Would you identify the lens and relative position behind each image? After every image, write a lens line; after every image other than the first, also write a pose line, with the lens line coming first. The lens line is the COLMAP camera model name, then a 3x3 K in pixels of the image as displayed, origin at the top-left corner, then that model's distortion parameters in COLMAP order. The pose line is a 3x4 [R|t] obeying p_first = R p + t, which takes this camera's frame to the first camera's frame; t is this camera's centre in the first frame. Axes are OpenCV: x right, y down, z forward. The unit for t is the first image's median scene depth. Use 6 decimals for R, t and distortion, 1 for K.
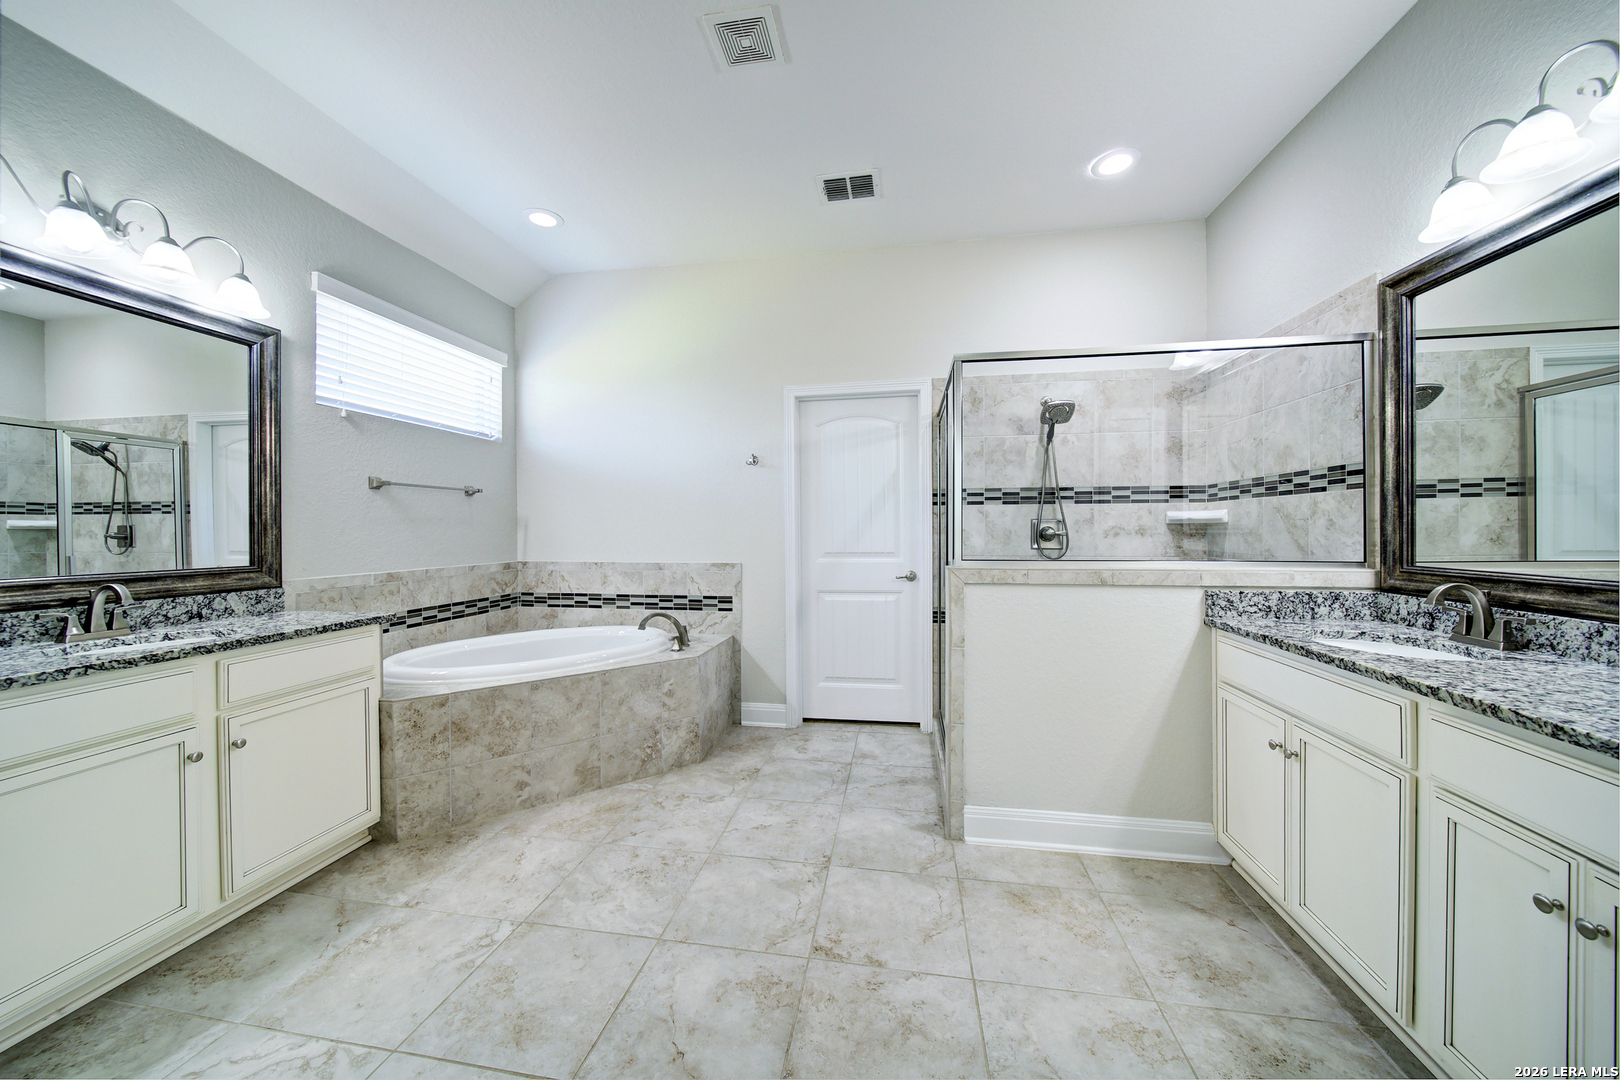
lens RADIAL K [[563.8, 0, 810.0], [0, 563.8, 536.4], [0, 0, 1]] dist [0.005515, -0.000234]
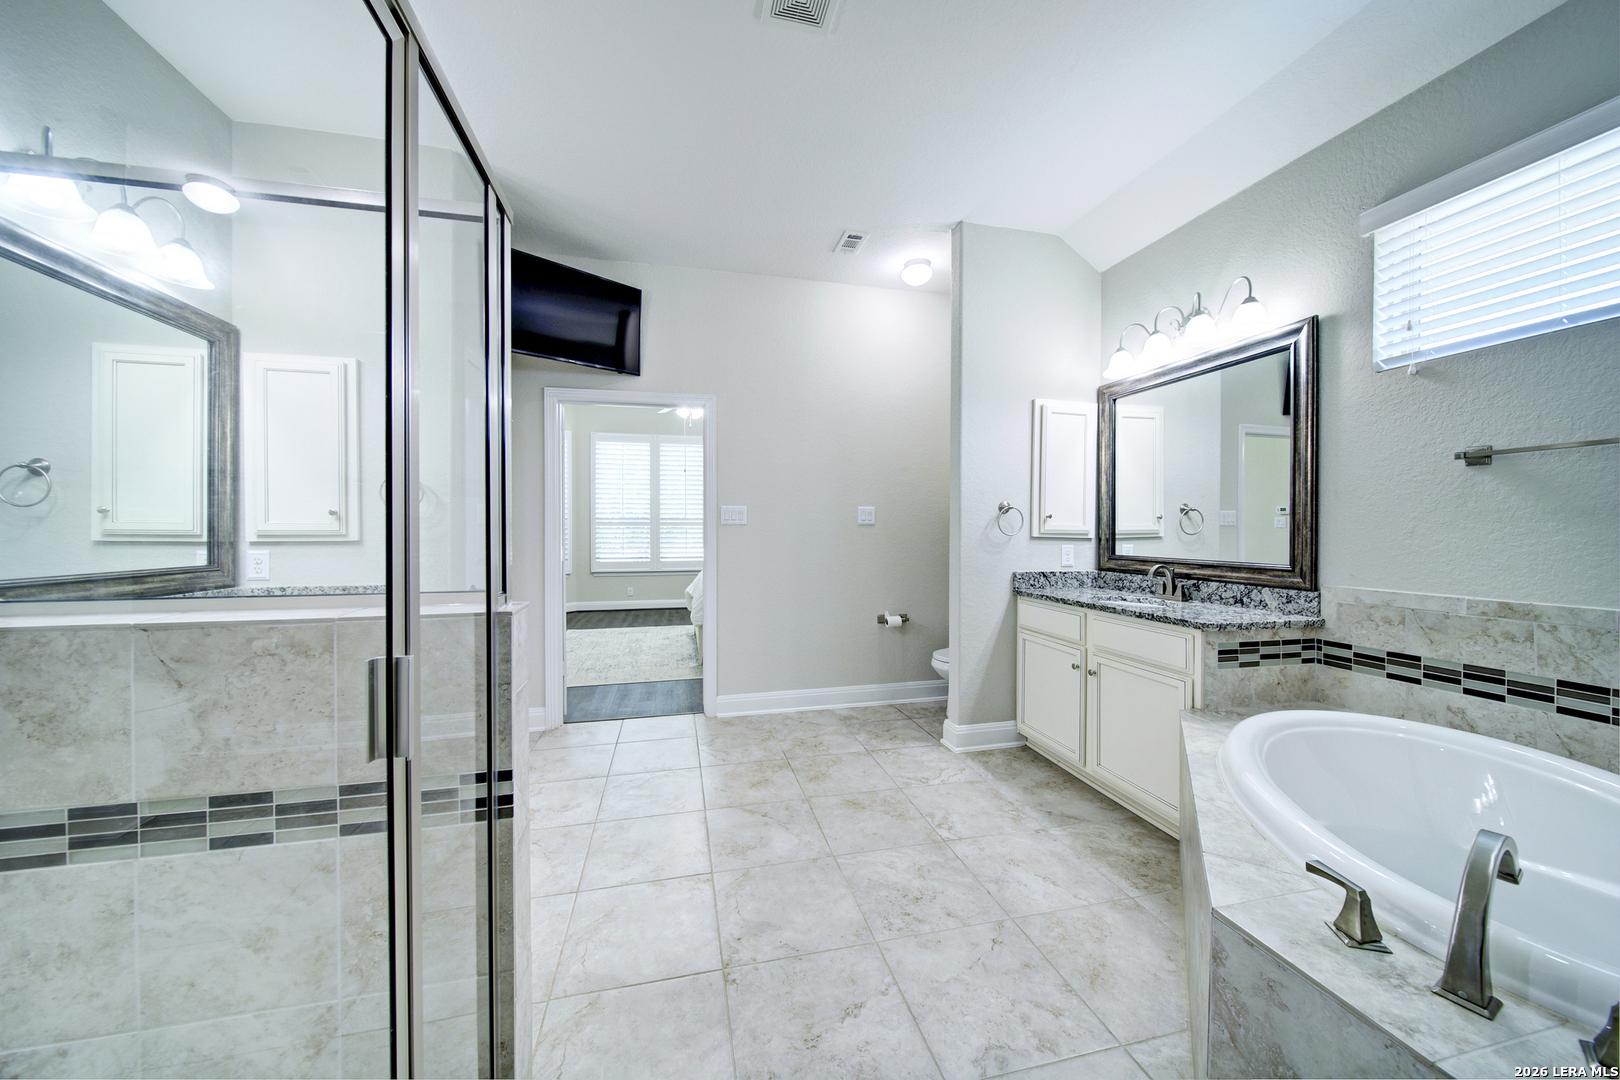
lens RADIAL K [[563.8, 0, 807.2], [0, 563.8, 532.7], [0, 0, 1]] dist [0.005515, -0.000234]
pose [[-0.921264, 0.004500, -0.388912, 0.221442], [-0.002040, 0.999863, 0.016400, -0.022961], [0.388932, 0.015902, -0.921129, 1.716570]]
